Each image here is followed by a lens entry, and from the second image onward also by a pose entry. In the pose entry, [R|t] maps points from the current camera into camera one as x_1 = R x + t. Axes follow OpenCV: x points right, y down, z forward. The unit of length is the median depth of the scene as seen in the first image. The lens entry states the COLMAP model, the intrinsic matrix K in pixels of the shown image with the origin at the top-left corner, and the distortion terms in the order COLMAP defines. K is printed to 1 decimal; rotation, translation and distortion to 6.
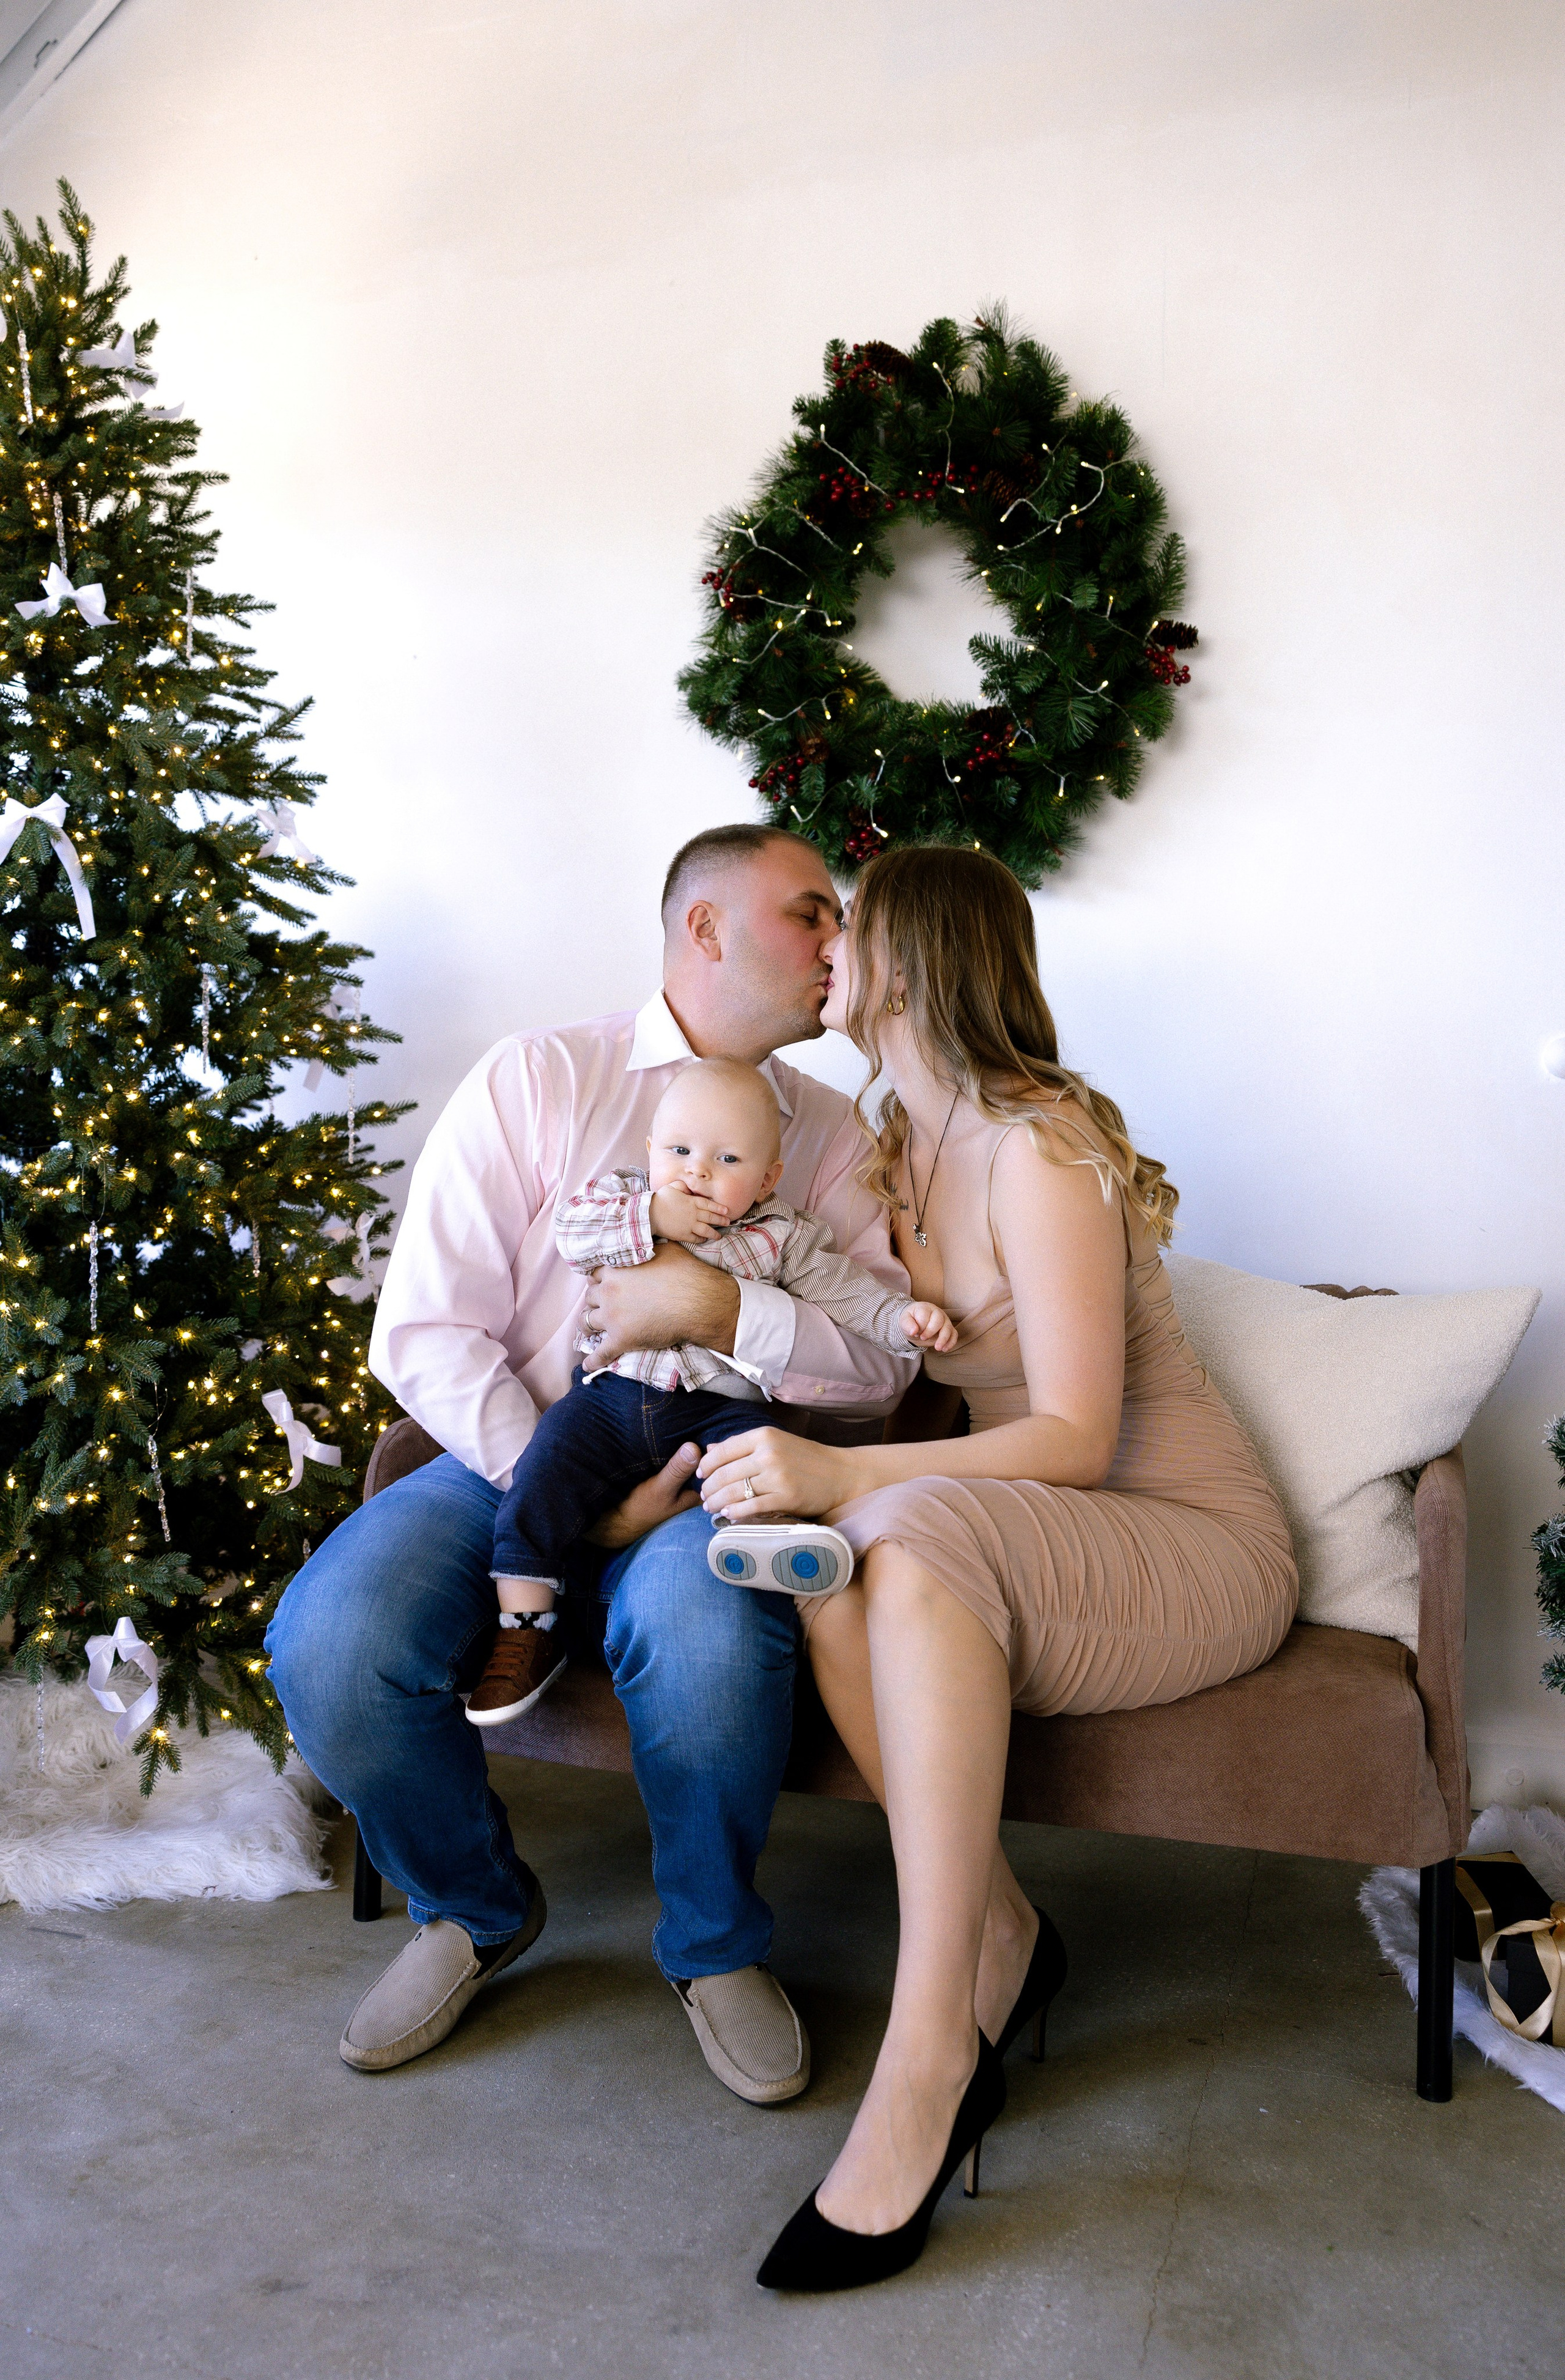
lens RADIAL K [[1959.4, 0, 727.6], [0, 1959.4, 1166.5], [0, 0, 1]] dist [0.021996, -0.015836]
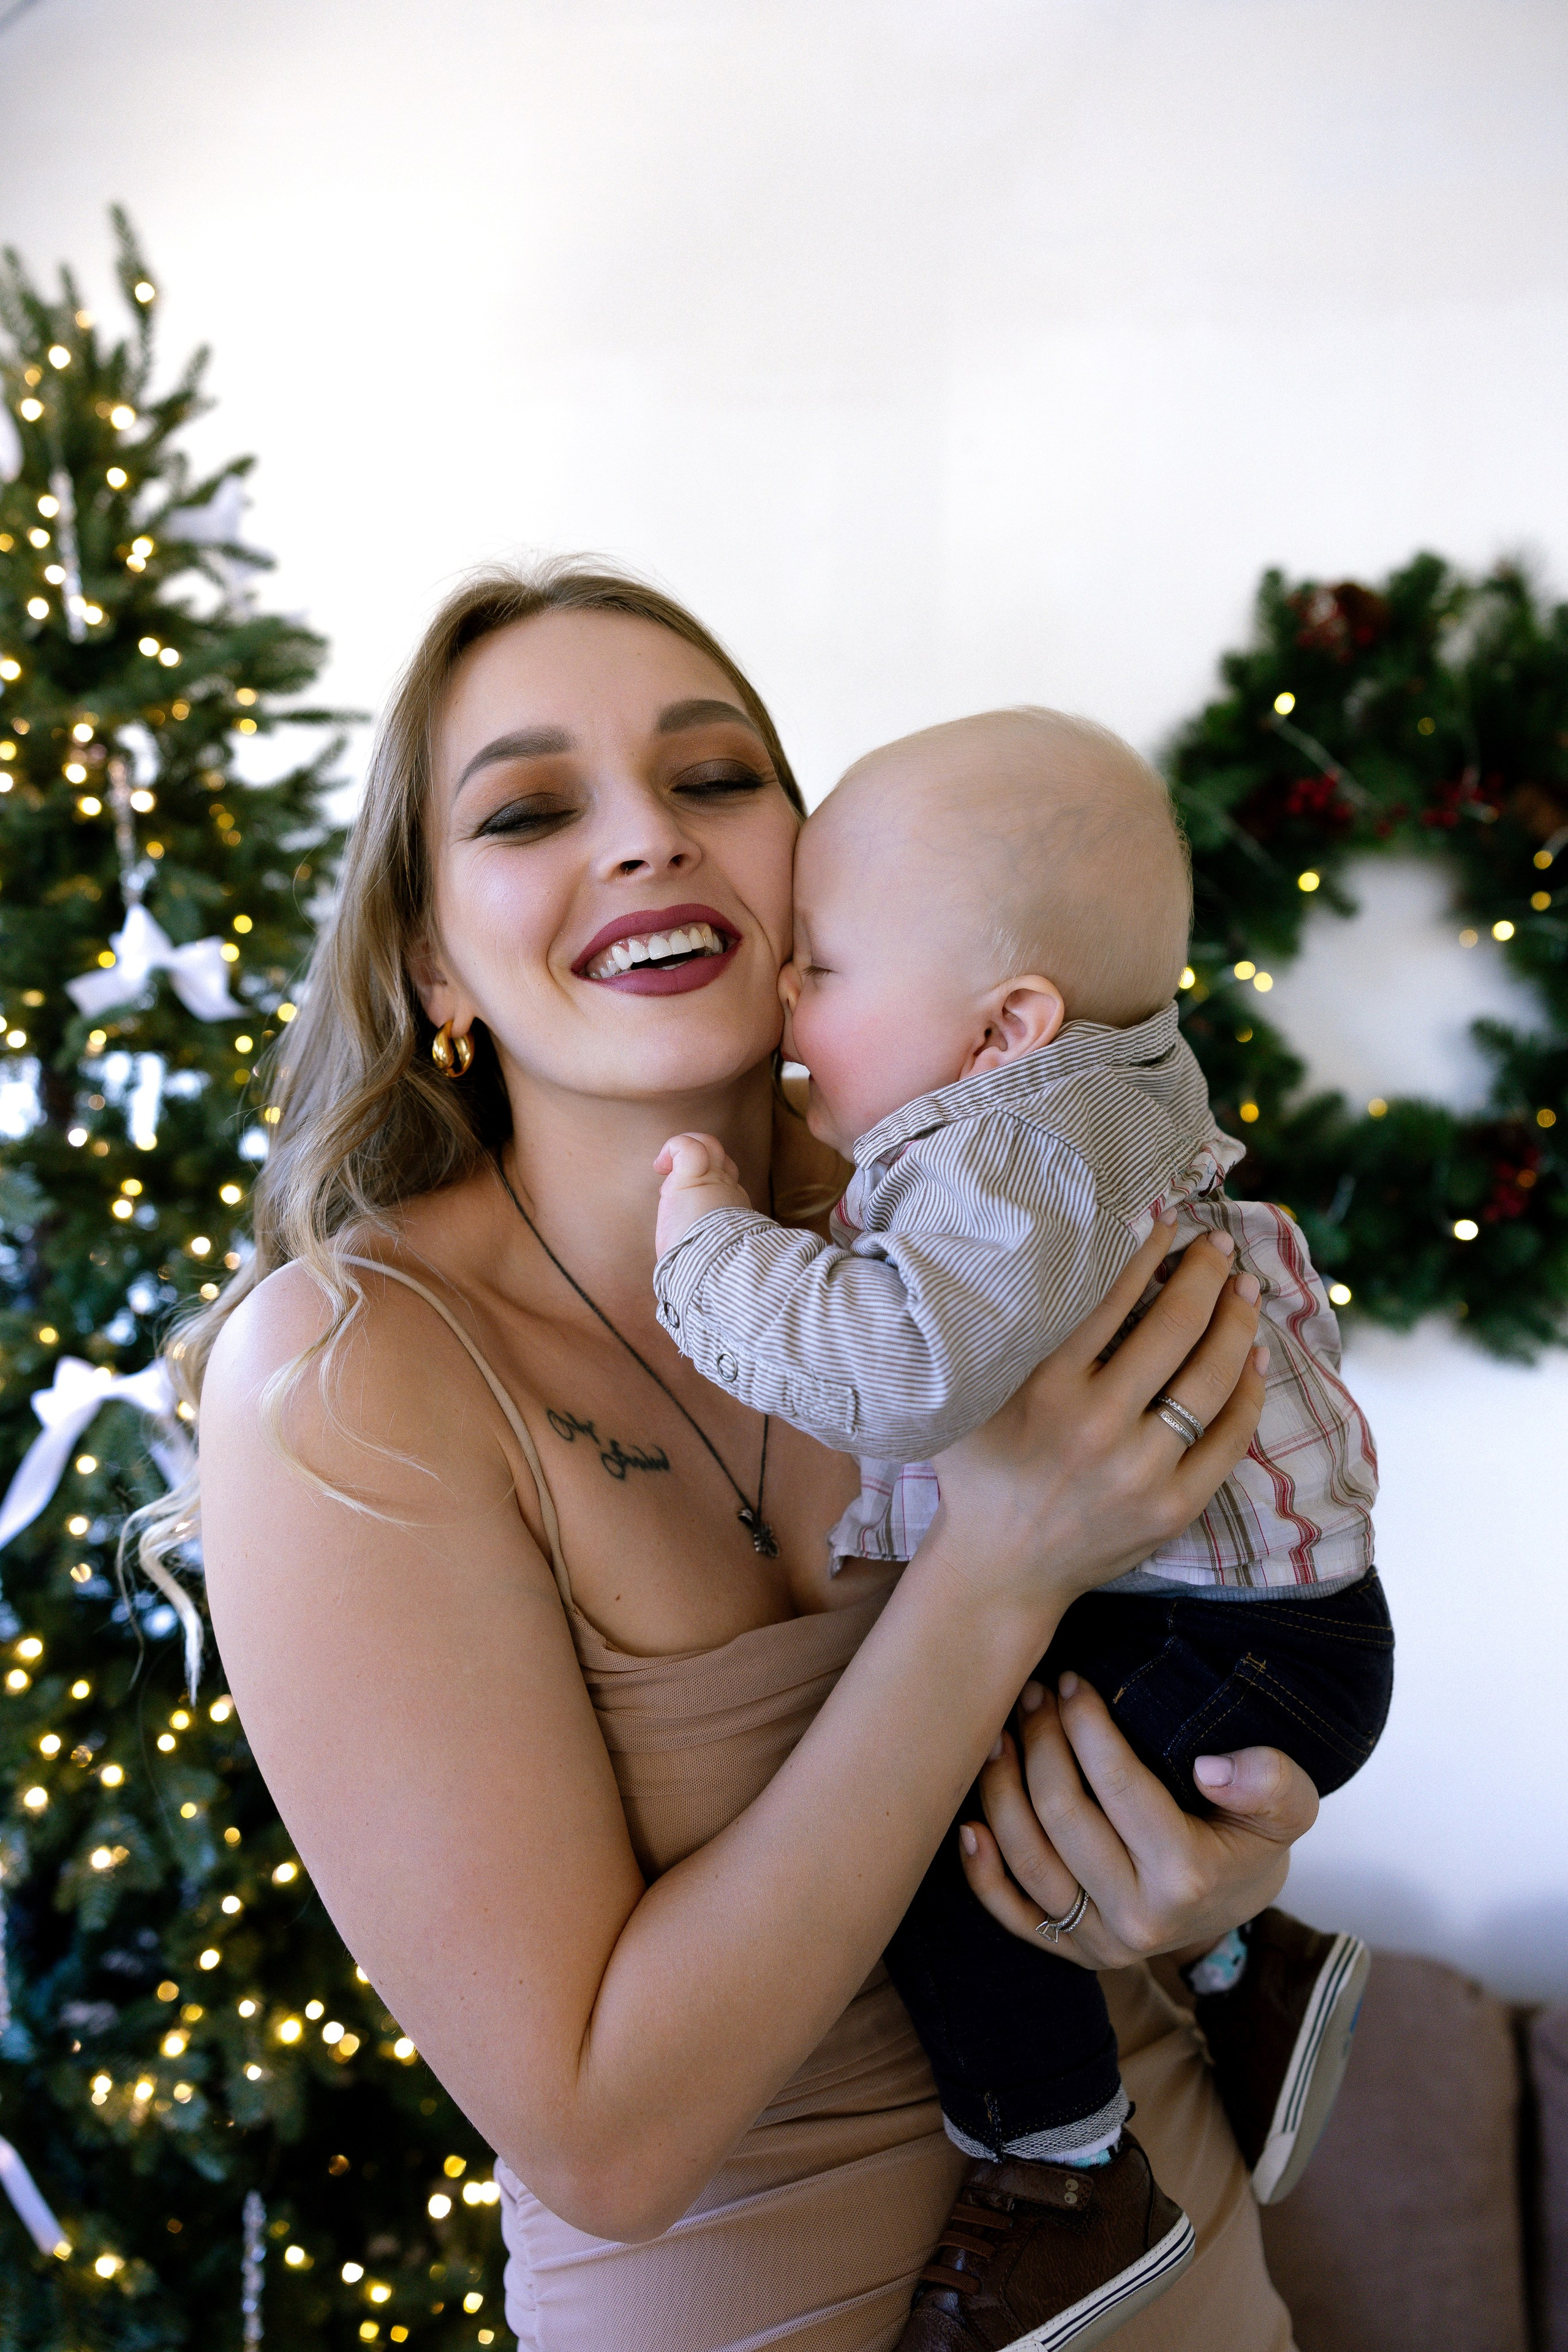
lens RADIAL K [[1773.6, 0, 775.9], [0, 1773.6, 1175.7], [0, 0, 1]] dist [0.002362, 0.001862]
pose [[0.981270, 0.012253, 0.192249, -0.263777], [-0.016288, 0.999679, 0.019424, -0.245728], [-0.191949, -0.022192, 0.981154, 0.475681]]
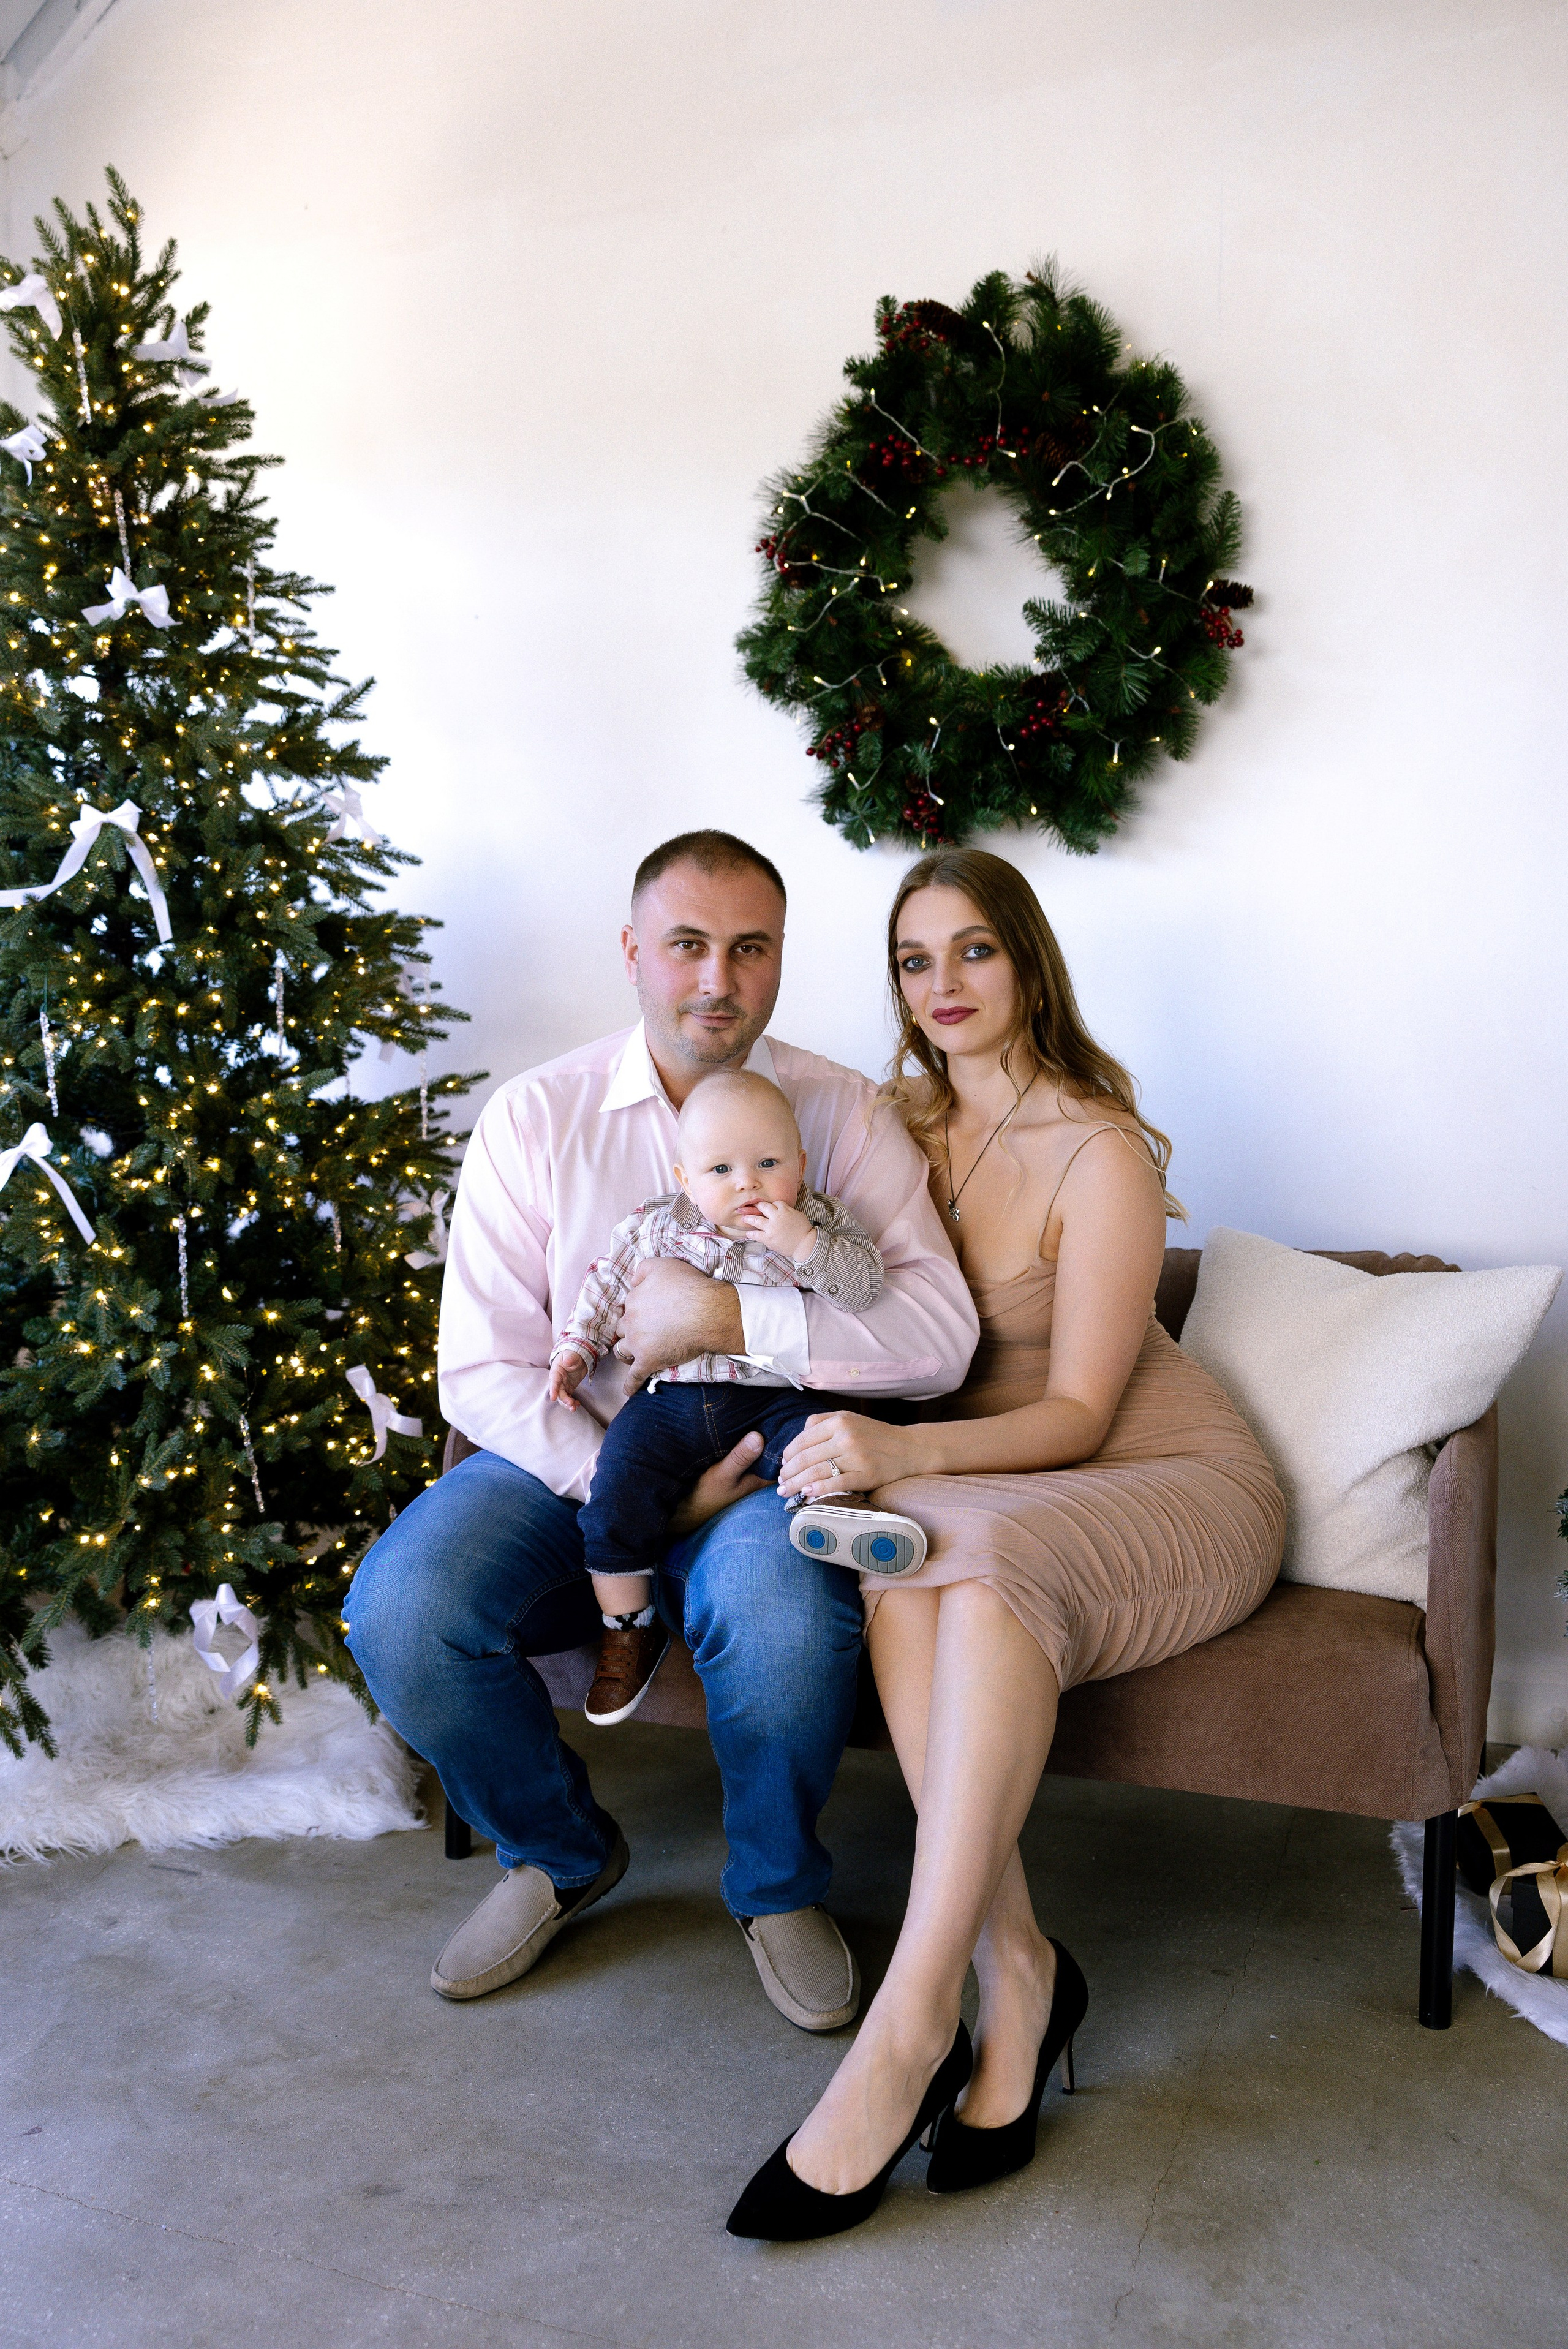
lens RADIAL K [[2068.9, 0, 759.8], [0, 2068.9, 1194.4], [0, 0, 1]] dist [0.006630, 0.001201]
pose [[0.998950, -0.015590, -0.043079, 0.033222], [0.018923, 0.996768, 0.078069, -0.059665], [0.041723, -0.078803, 0.996017, -0.086640]]
